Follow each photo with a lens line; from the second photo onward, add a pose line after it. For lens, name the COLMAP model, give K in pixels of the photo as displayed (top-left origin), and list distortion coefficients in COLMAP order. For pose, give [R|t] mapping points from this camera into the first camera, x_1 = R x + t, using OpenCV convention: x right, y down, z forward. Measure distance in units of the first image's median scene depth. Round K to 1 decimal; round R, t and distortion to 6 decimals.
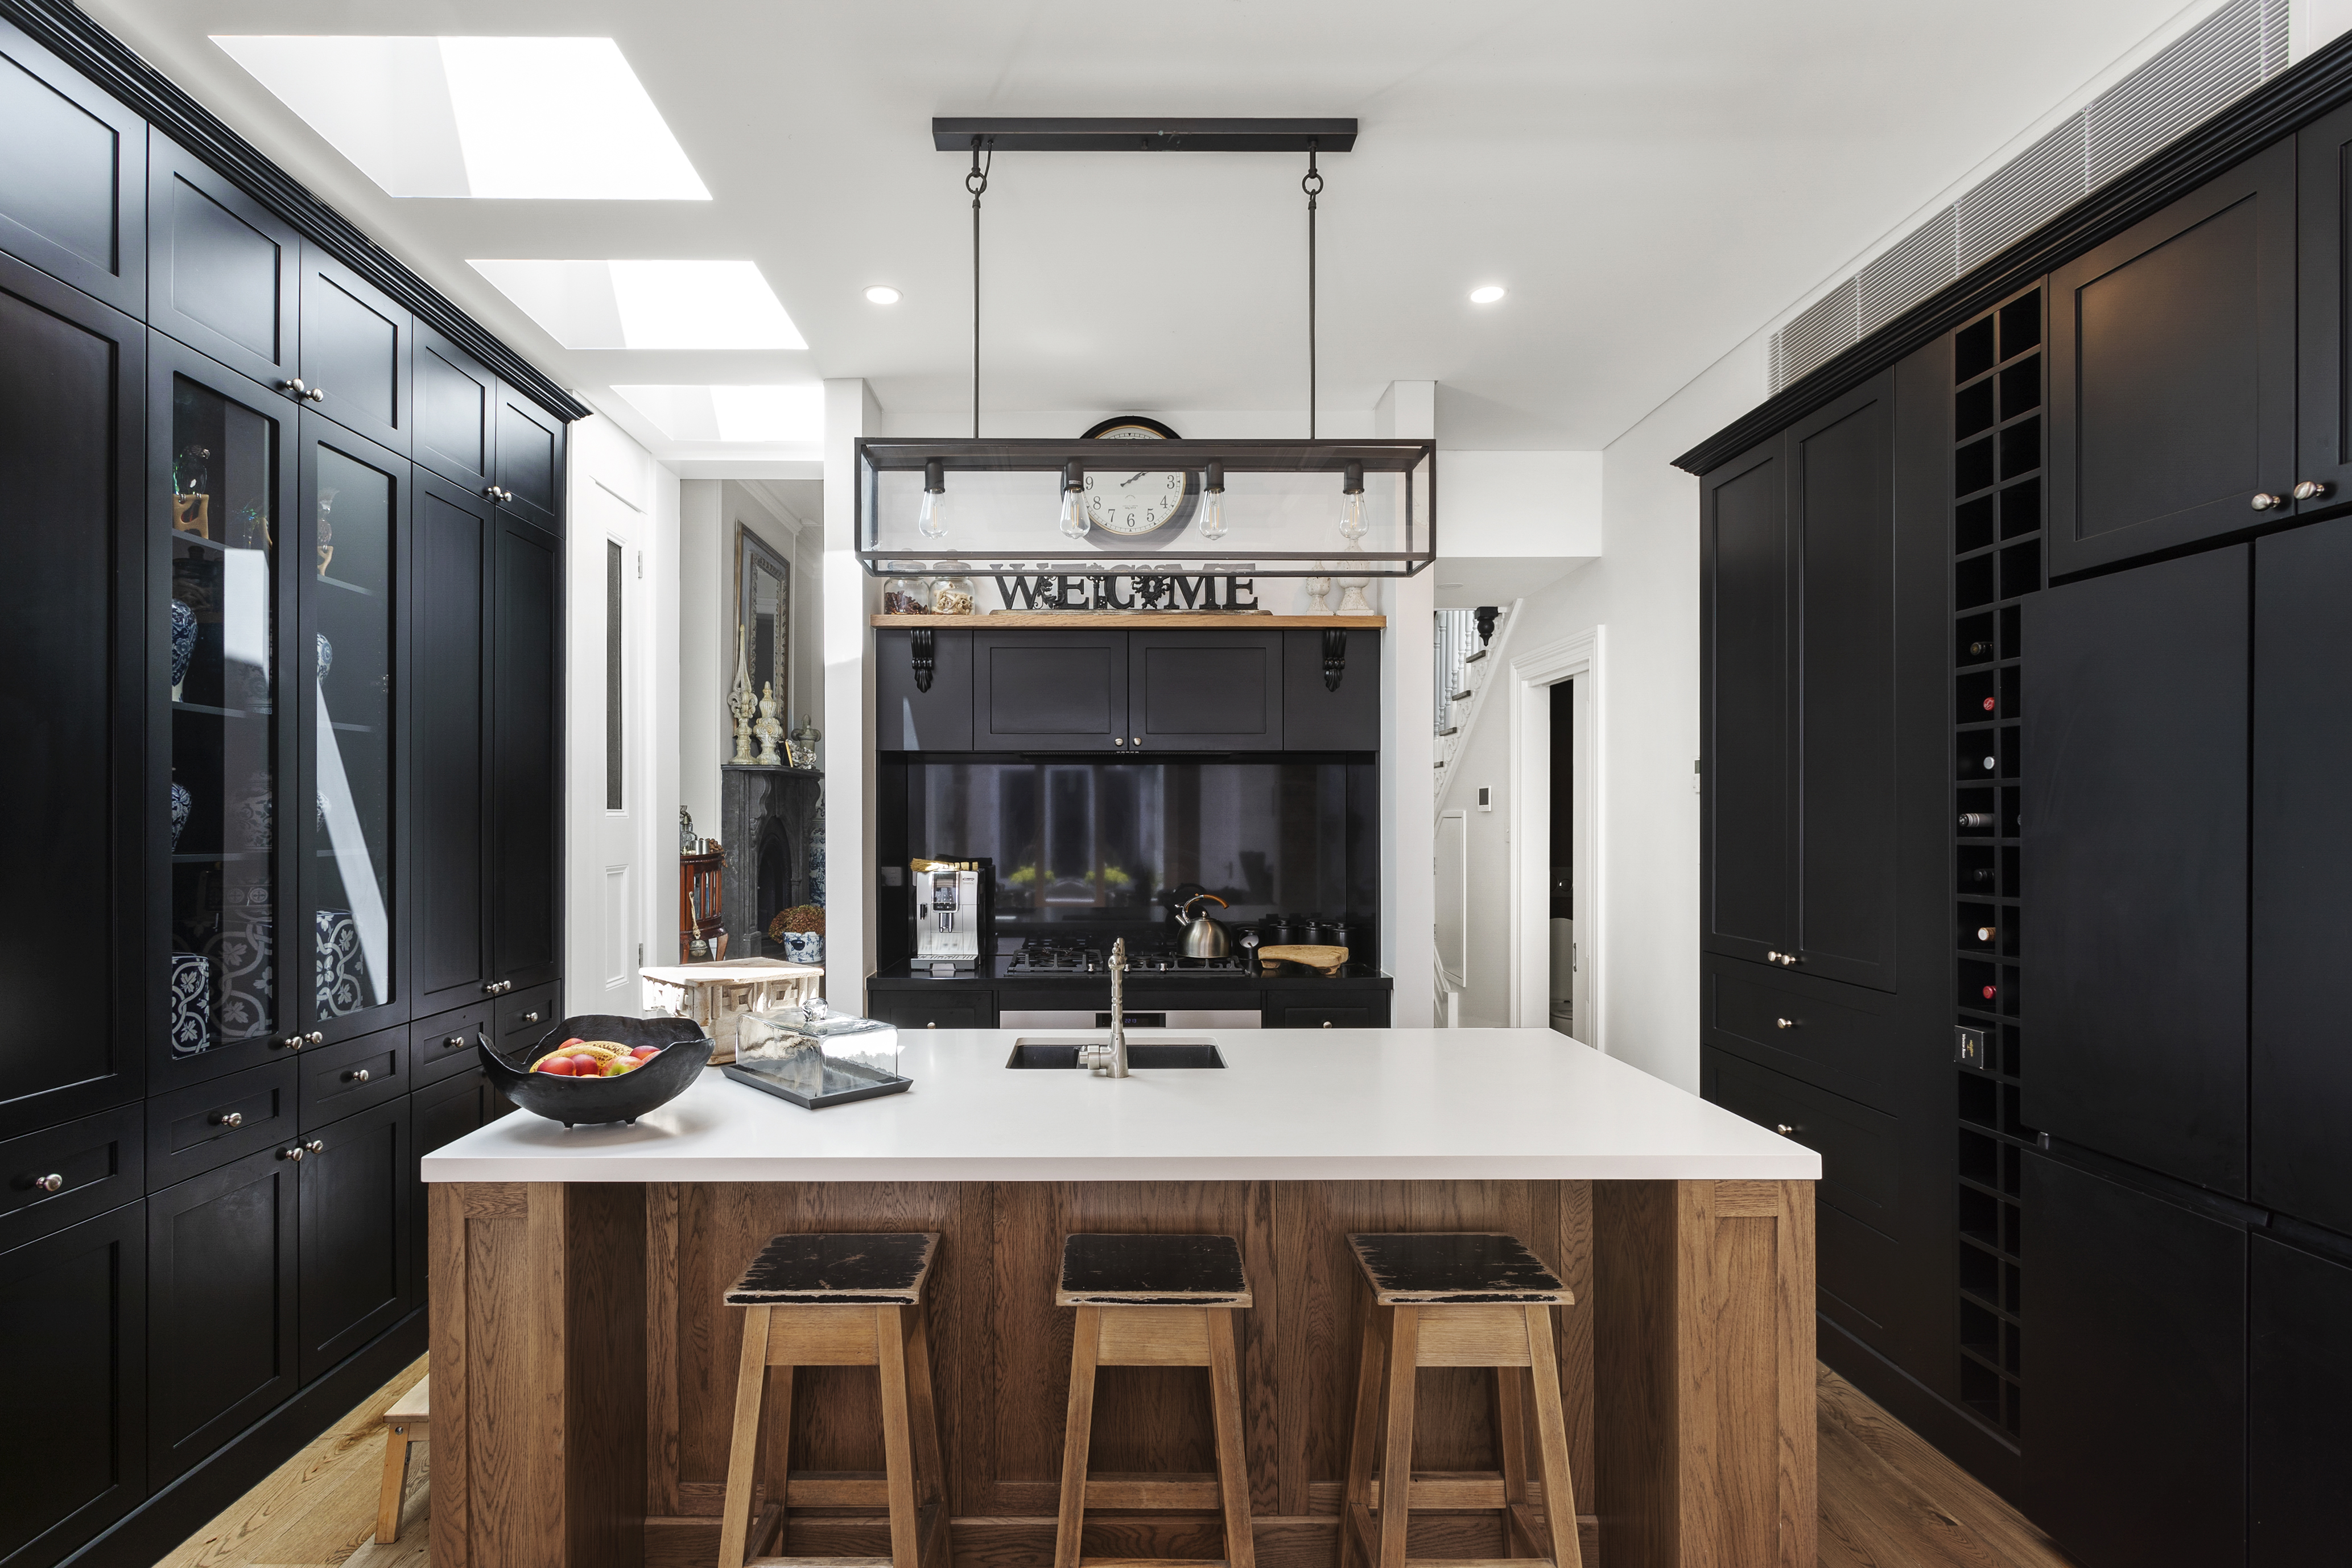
lens RADIAL K [[896.5, 0, 1178.7], [0, 896.5, 796.1], [0, 0, 1]] dist [0.001705, 0.000172]
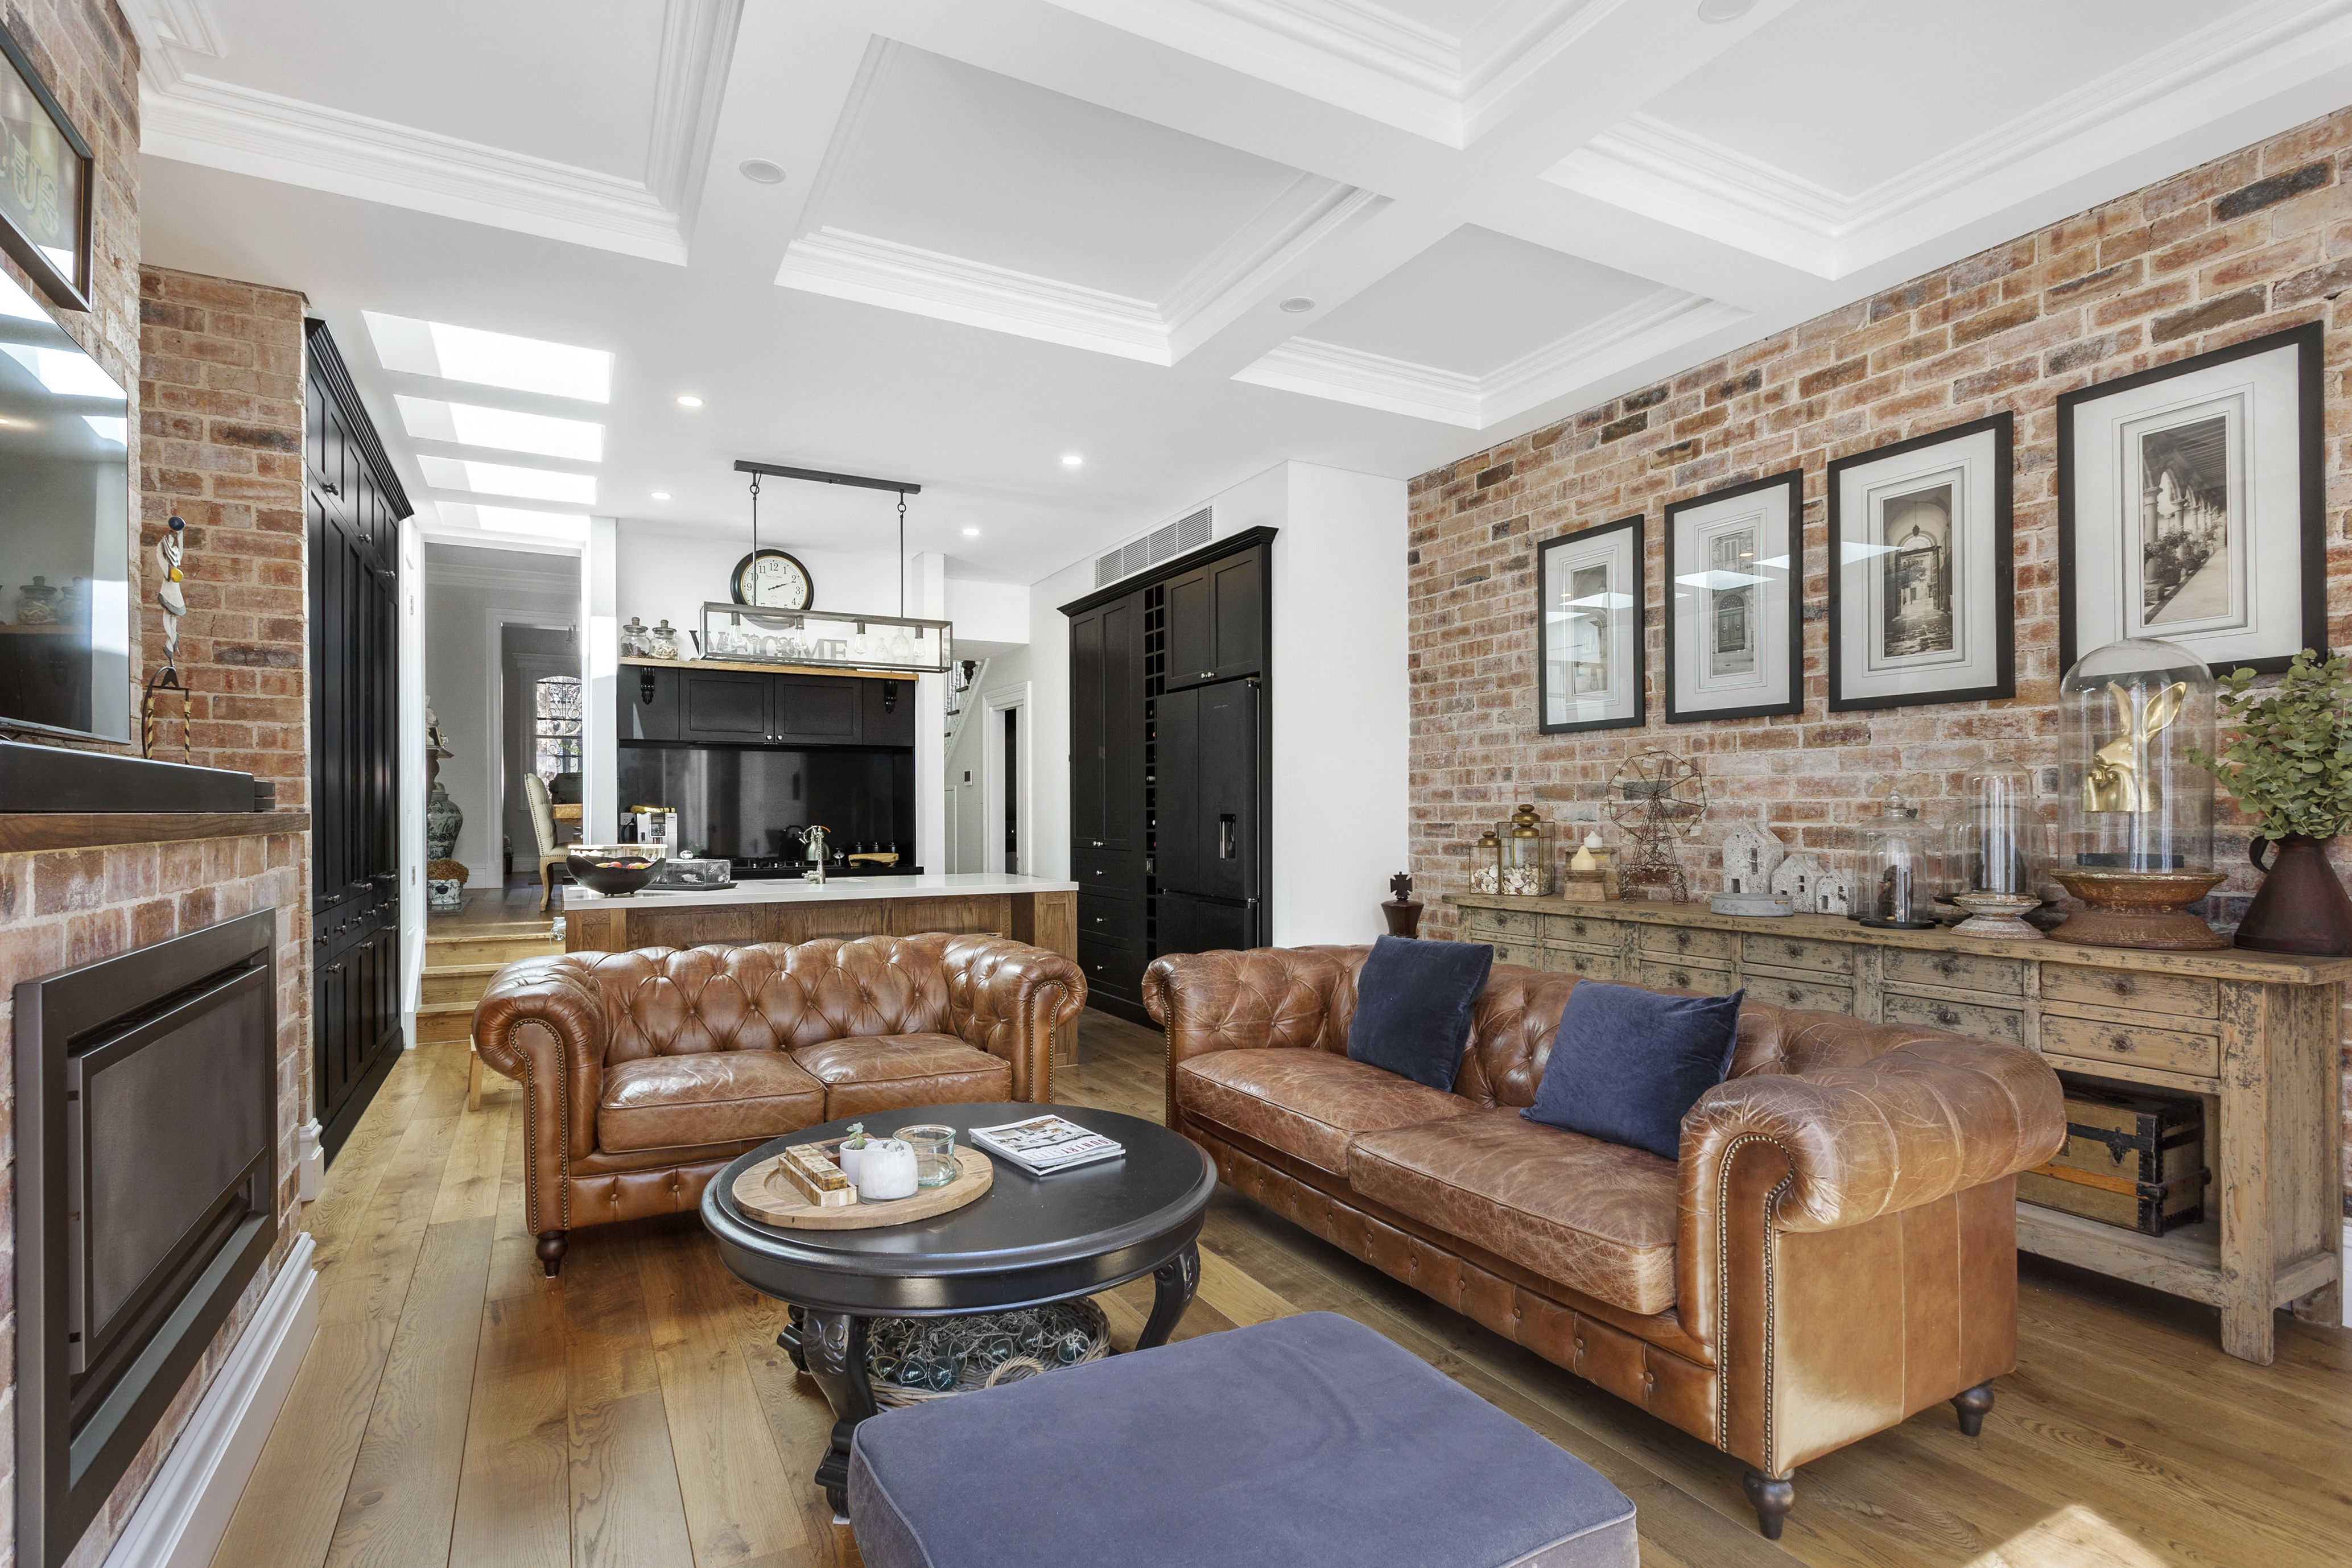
lens RADIAL K [[1120.1, 0, 1167.1], [0, 1120.1, 798.5], [0, 0, 1]] dist [0.001658, 0.003112]
pose [[0.870729, 0.001438, 0.491761, -0.470401], [0.000229, 0.999994, -0.003328, 0.066691], [-0.491763, 0.003010, 0.870724, -1.298374]]
